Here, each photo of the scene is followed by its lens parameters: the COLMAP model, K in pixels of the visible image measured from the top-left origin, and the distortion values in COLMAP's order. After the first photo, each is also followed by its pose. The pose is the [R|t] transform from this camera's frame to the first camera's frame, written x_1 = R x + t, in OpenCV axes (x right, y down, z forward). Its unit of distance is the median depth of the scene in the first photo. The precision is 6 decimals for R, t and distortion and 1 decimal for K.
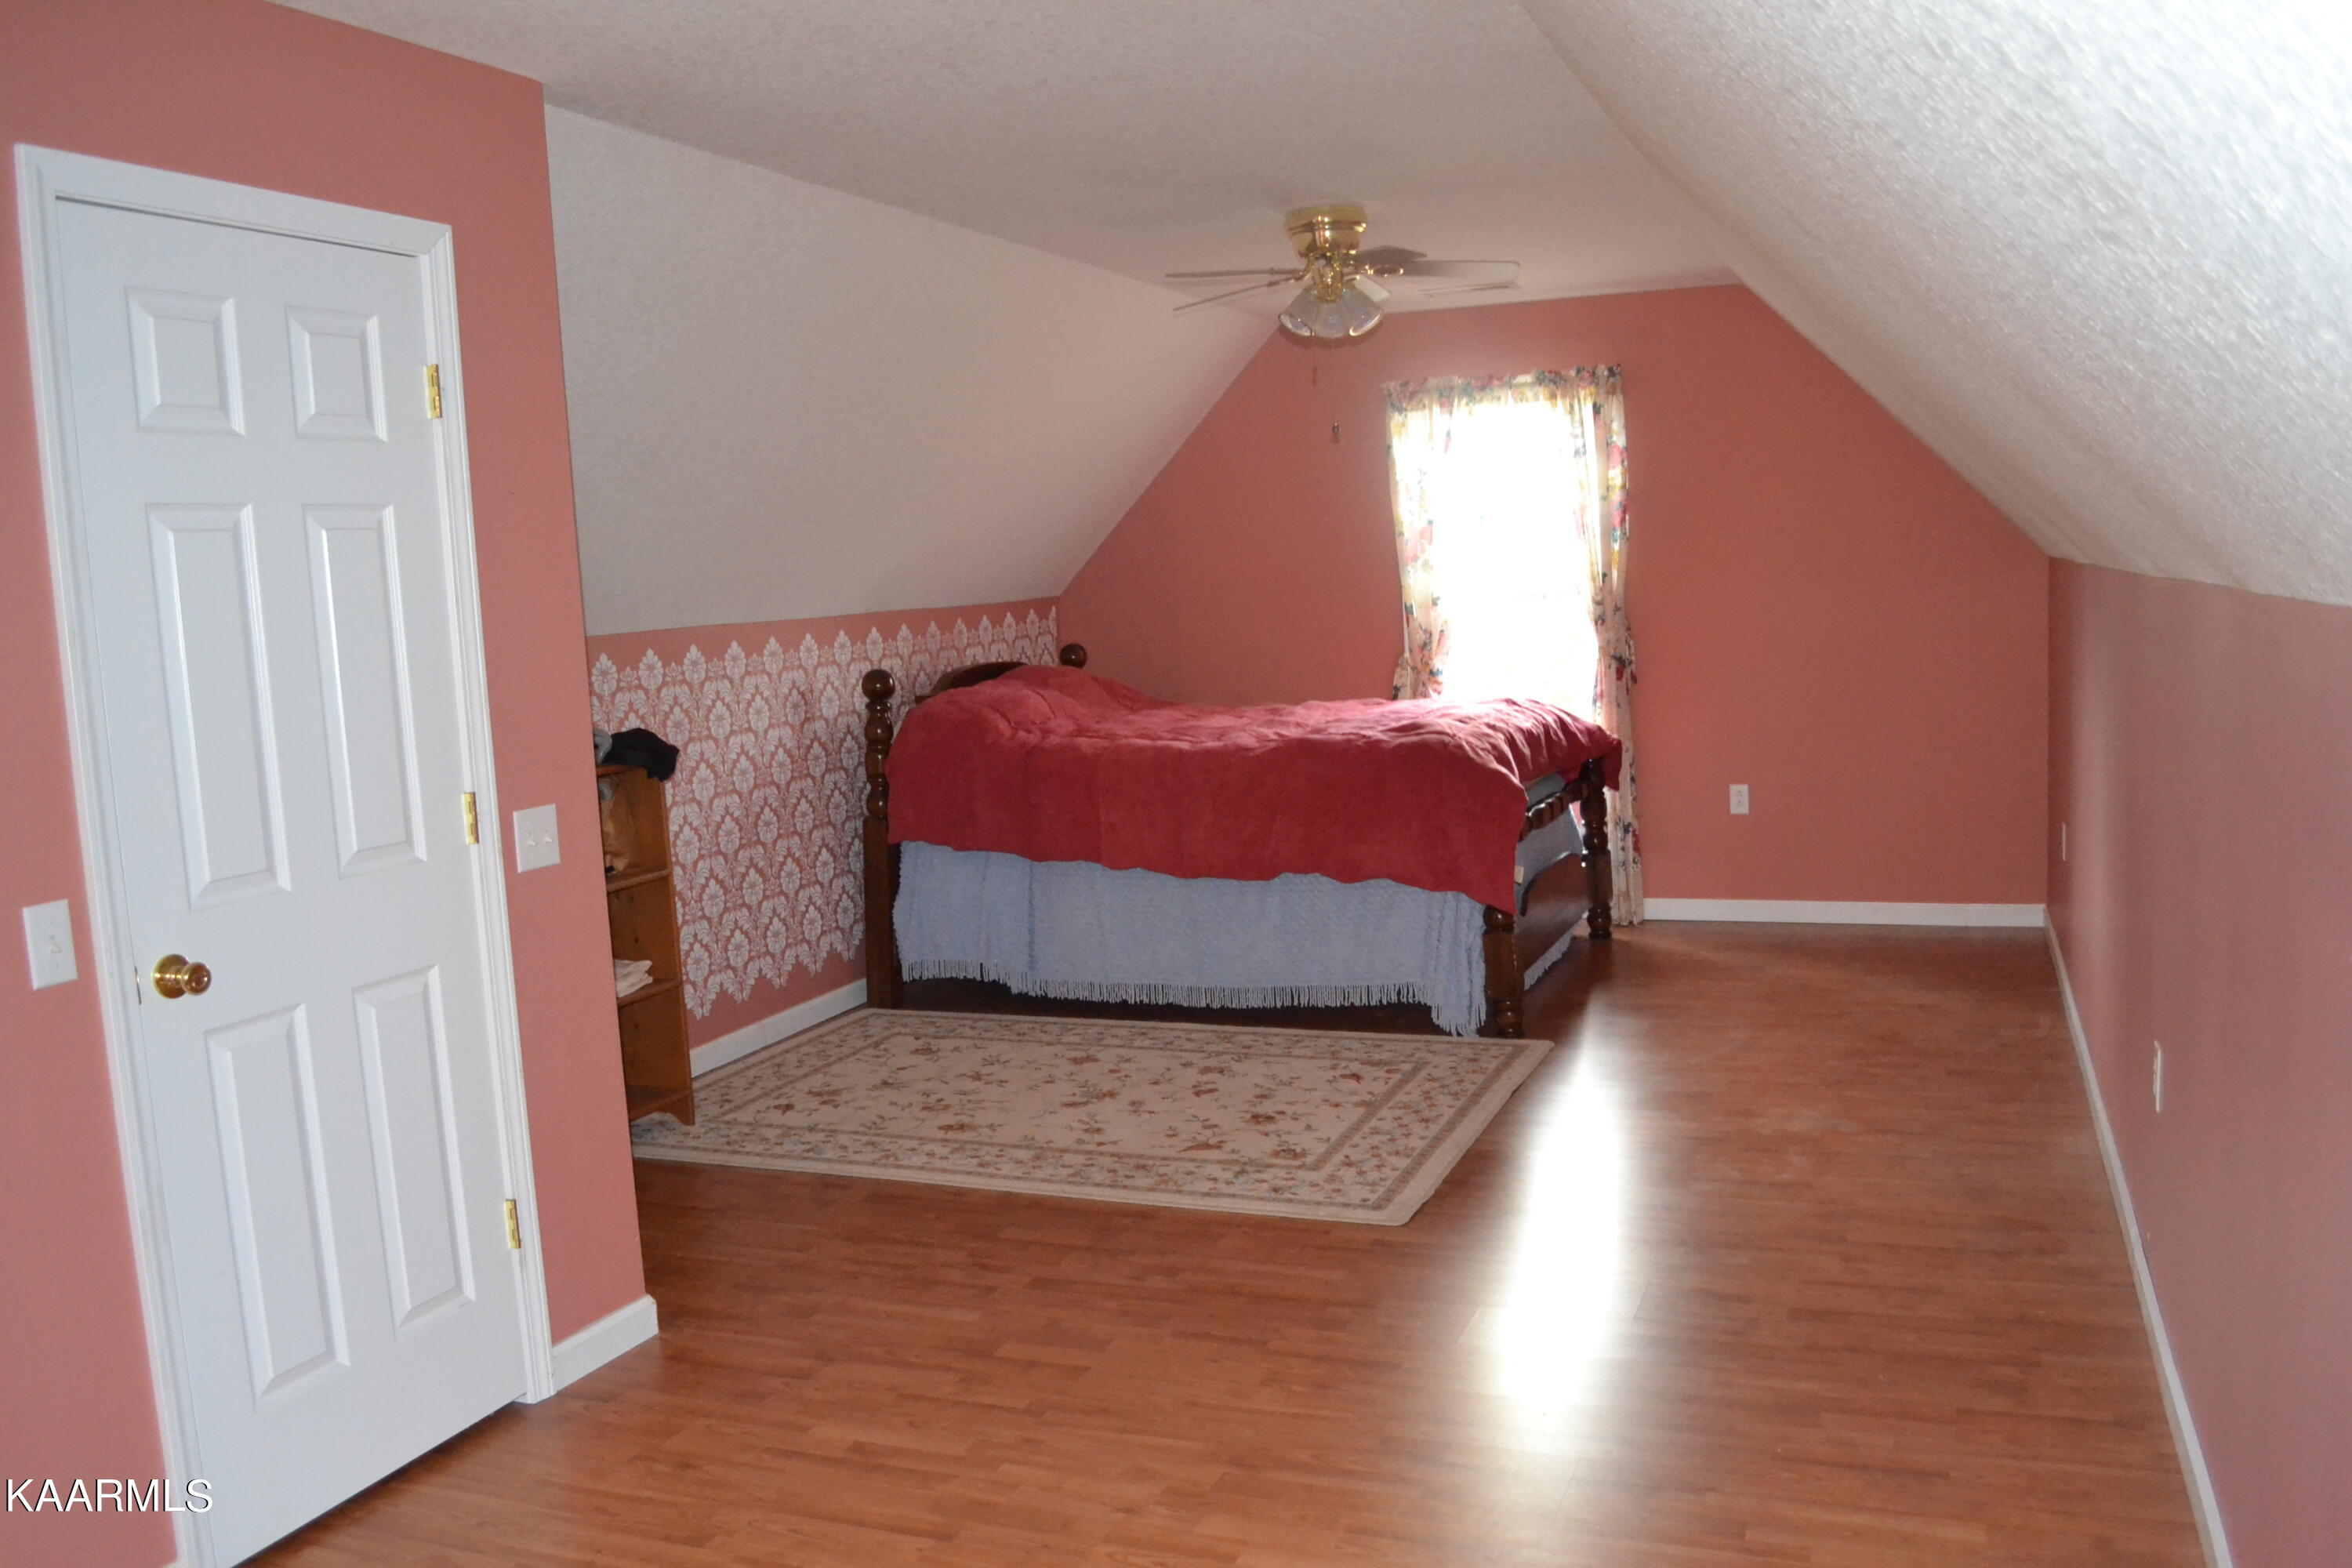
lens RADIAL K [[1936.0, 0, 1085.4], [0, 1936.0, 793.0], [0, 0, 1]] dist [-0.049889, 0.011467]
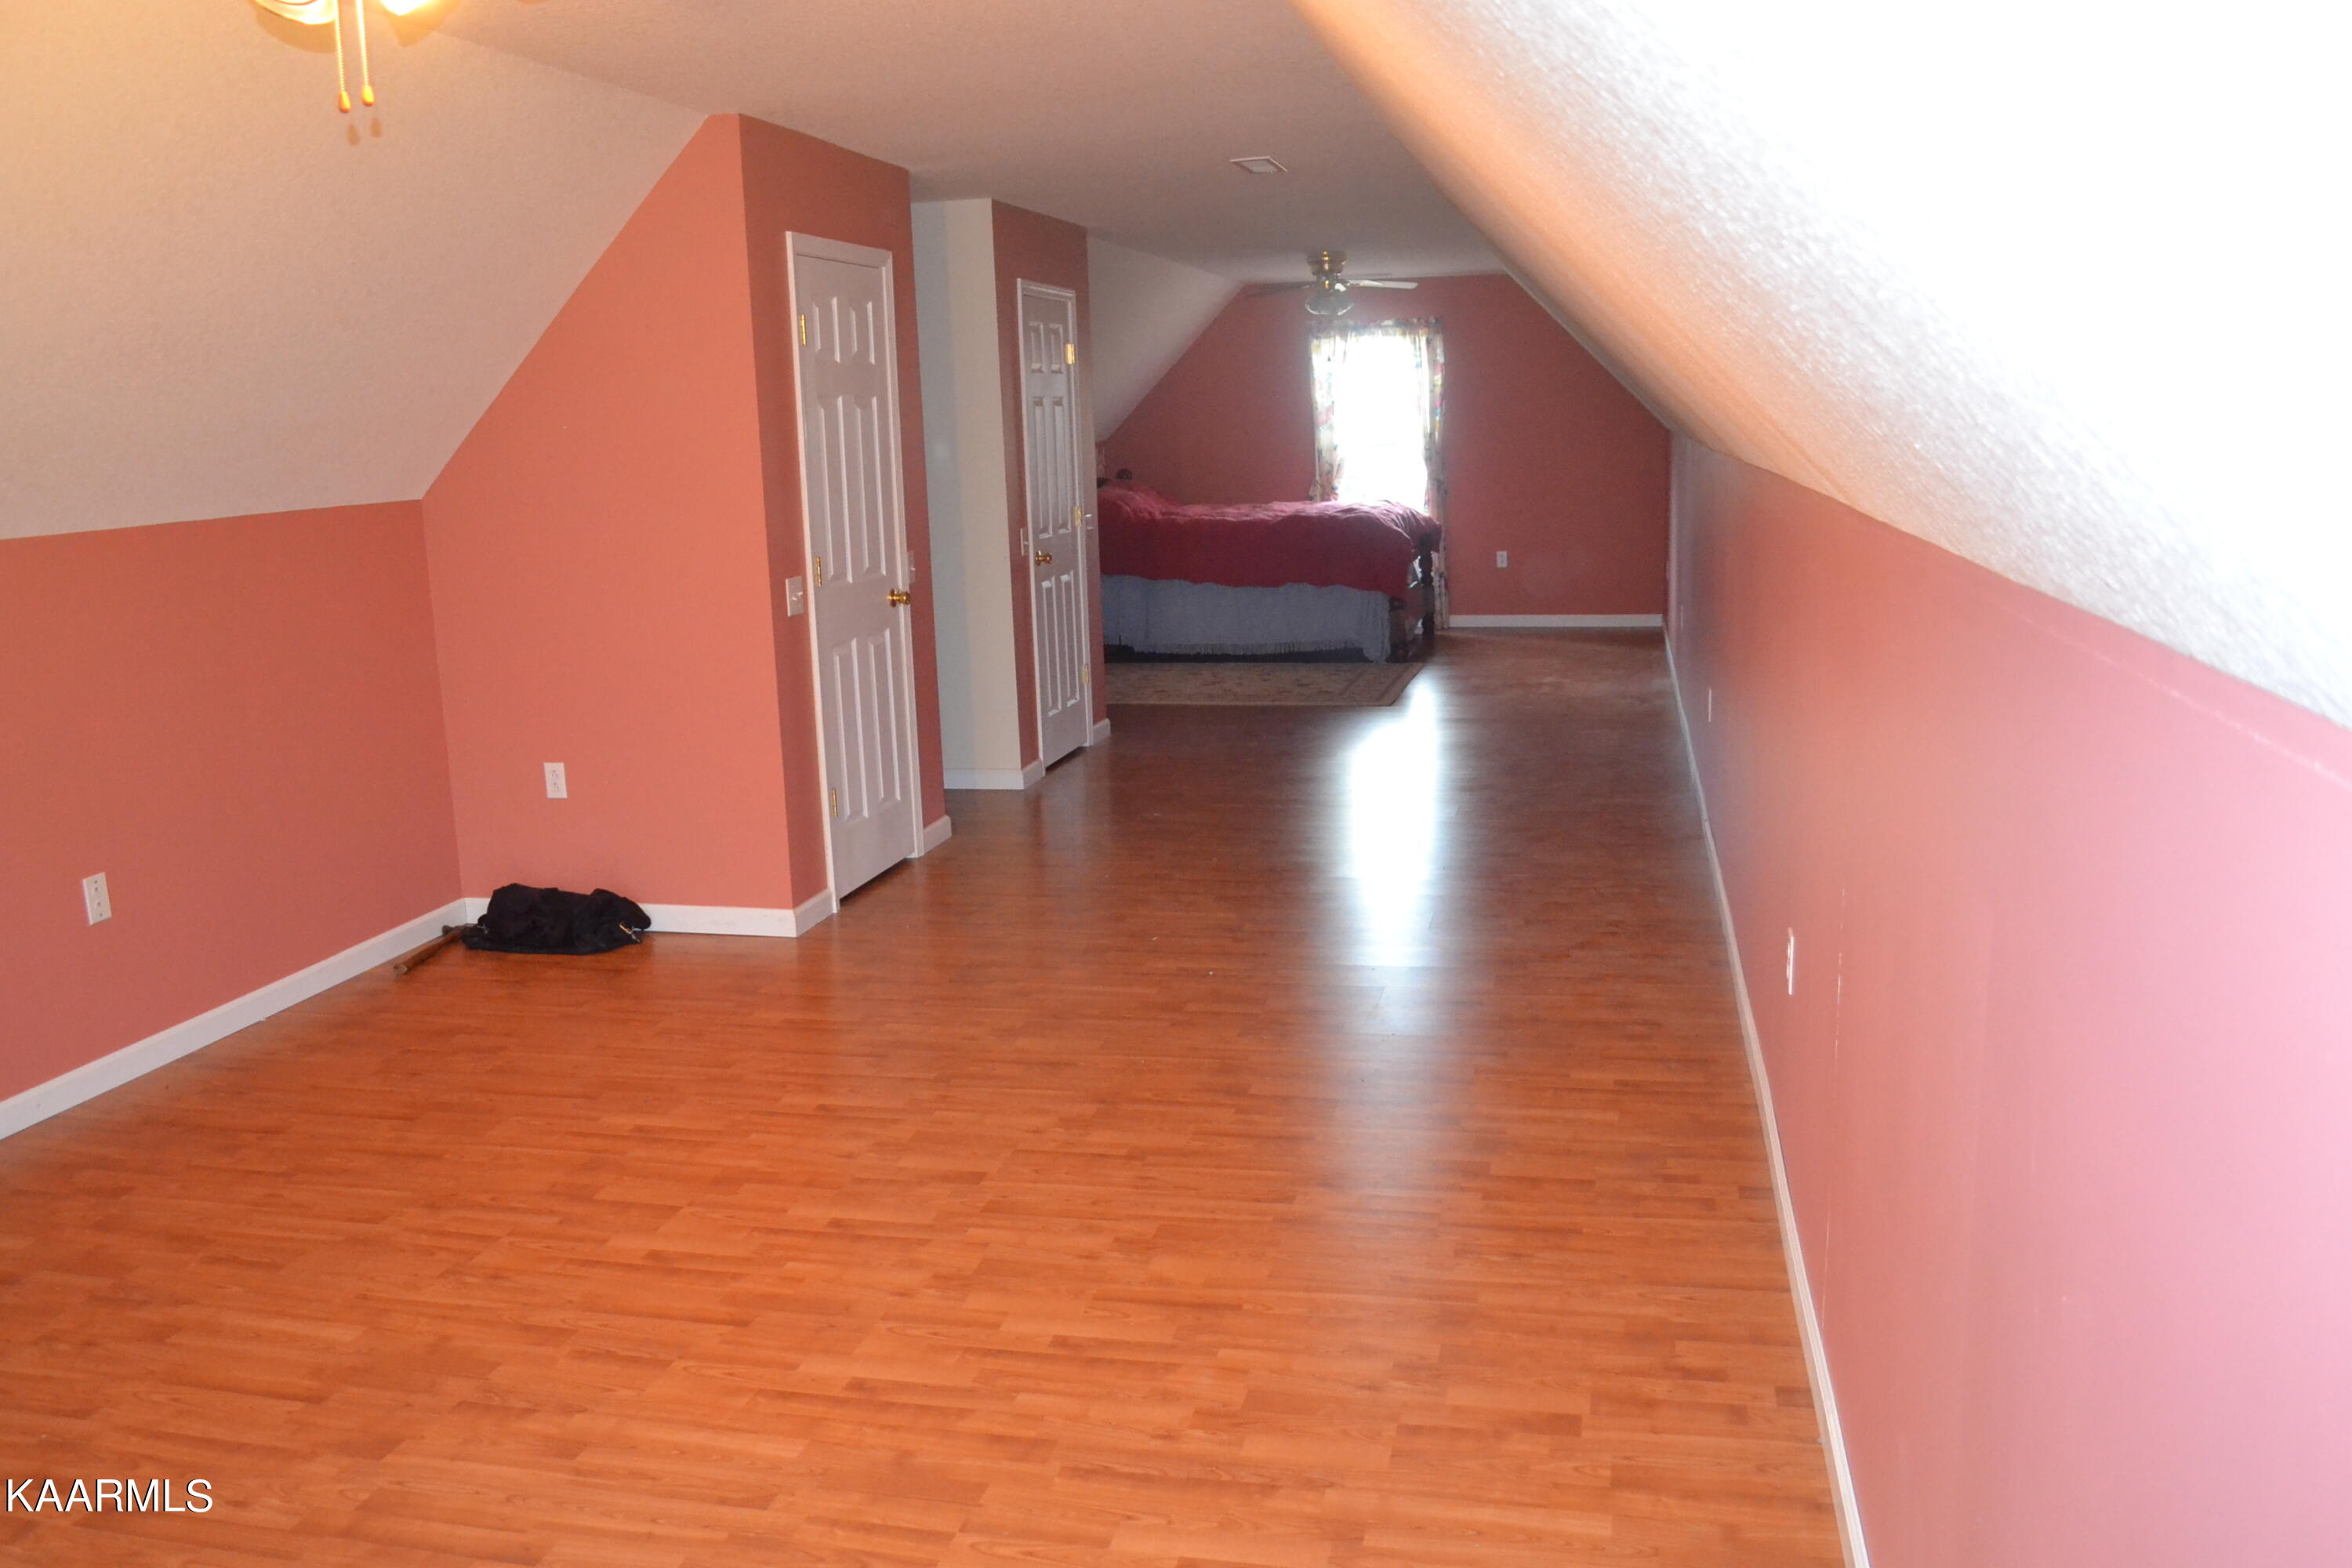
lens RADIAL K [[1921.4, 0, 1166.6], [0, 1921.4, 793.9], [0, 0, 1]] dist [-0.081496, 0.013450]
pose [[0.977890, -0.018348, 0.208314, -0.348690], [0.006755, 0.998395, 0.056226, 0.120107], [-0.209011, -0.053576, 0.976444, -0.709329]]
